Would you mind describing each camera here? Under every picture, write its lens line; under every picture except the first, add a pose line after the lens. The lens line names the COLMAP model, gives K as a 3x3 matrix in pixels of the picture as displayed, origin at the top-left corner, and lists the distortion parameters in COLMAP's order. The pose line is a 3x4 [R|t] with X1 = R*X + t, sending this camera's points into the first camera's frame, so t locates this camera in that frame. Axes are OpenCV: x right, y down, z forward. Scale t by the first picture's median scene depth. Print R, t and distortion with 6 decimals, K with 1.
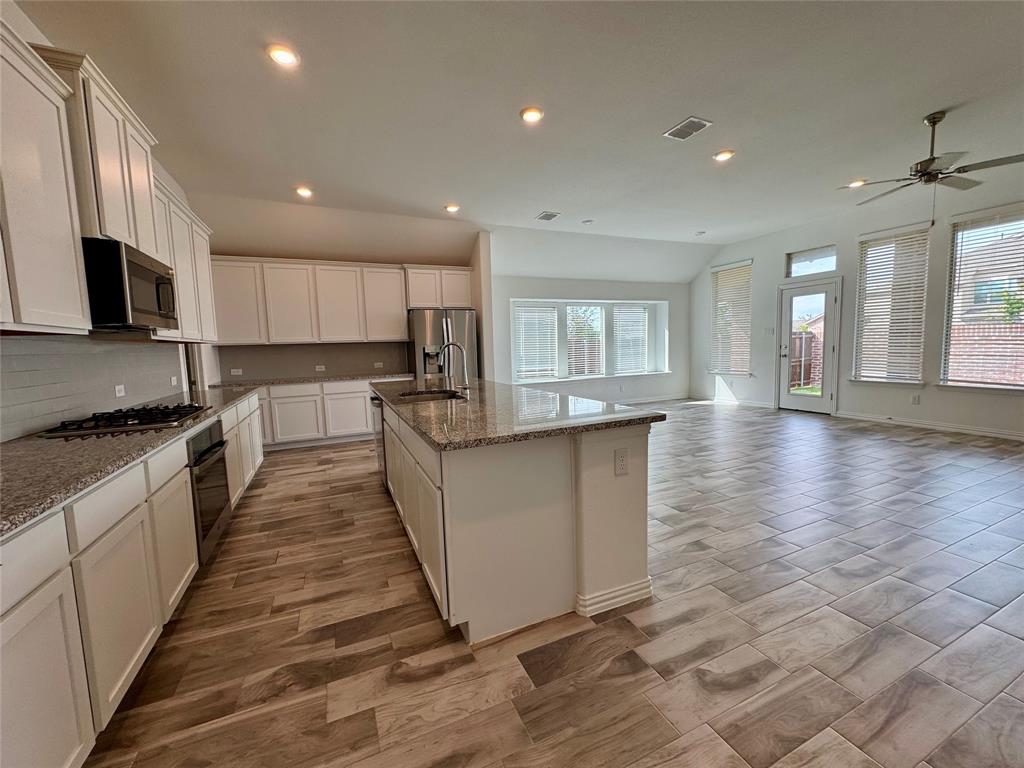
lens RADIAL K [[407.2, 0, 512.0], [0, 407.2, 384.0], [0, 0, 1]] dist [-0.001945, -0.000142]
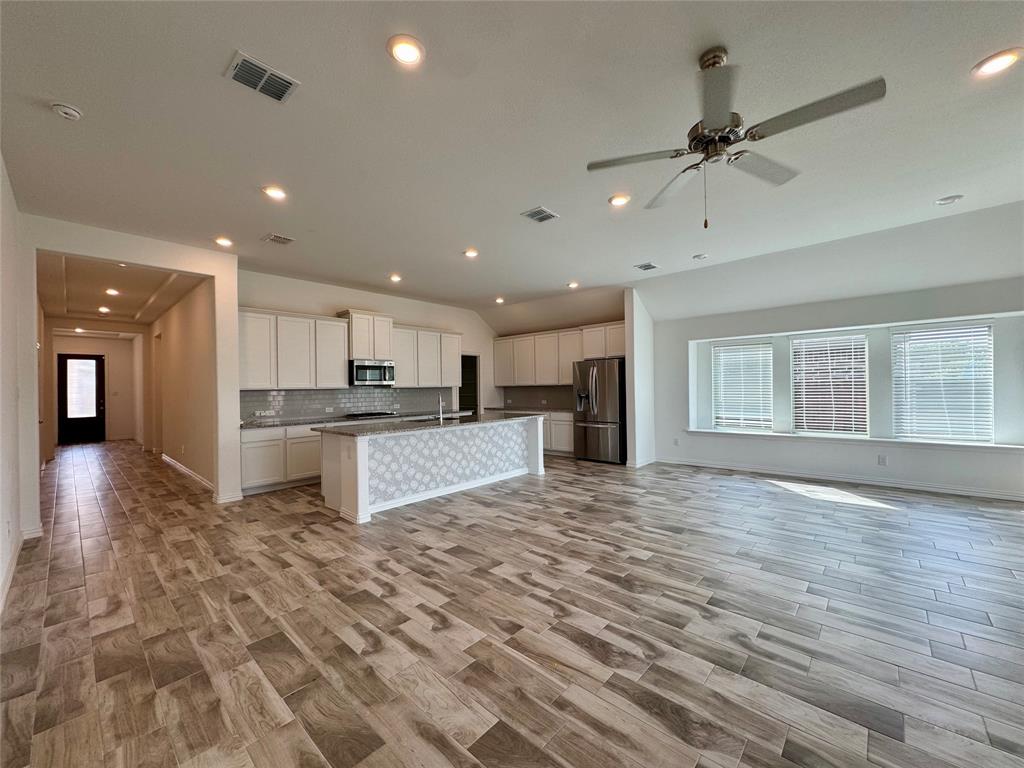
lens RADIAL K [[407.2, 0, 512.0], [0, 407.2, 384.0], [0, 0, 1]] dist [-0.001945, -0.000142]
pose [[0.399965, 0.016599, -0.916380, 0.866711], [-0.081800, 0.996492, -0.017653, -0.069102], [0.912873, 0.082021, 0.399920, 0.292791]]
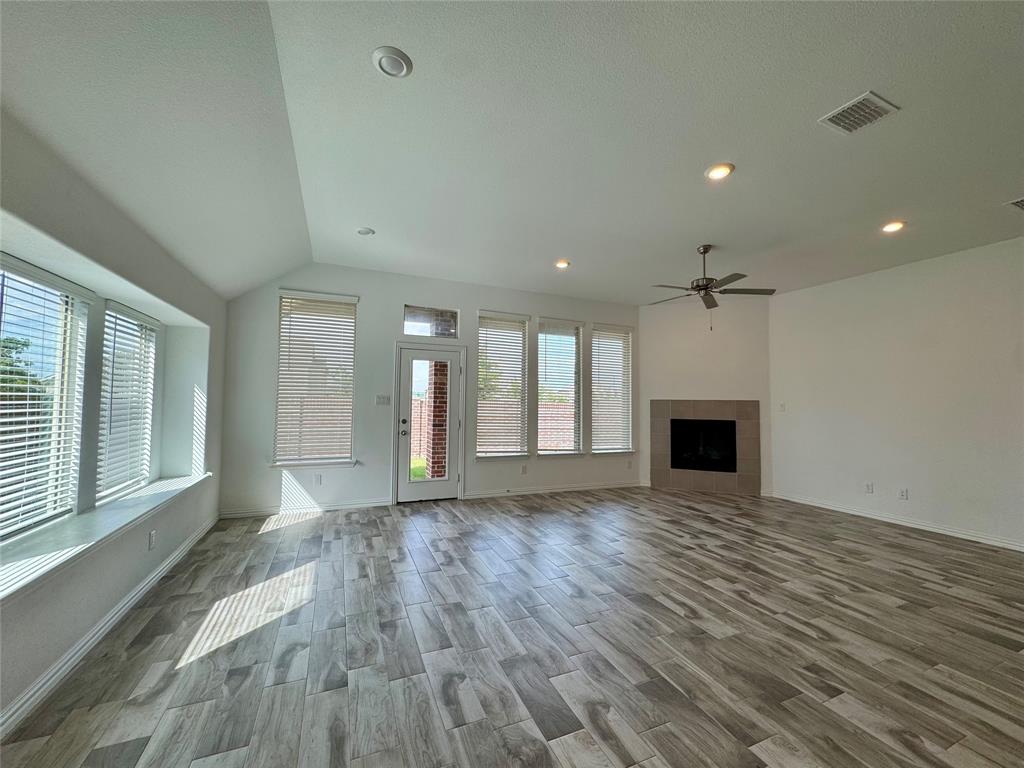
lens RADIAL K [[407.2, 0, 512.0], [0, 407.2, 384.0], [0, 0, 1]] dist [-0.001945, -0.000142]
pose [[0.017880, 0.076514, 0.996908, -0.128011], [0.080177, 0.993747, -0.077709, -0.103249], [-0.996620, 0.081318, 0.011633, 0.939589]]
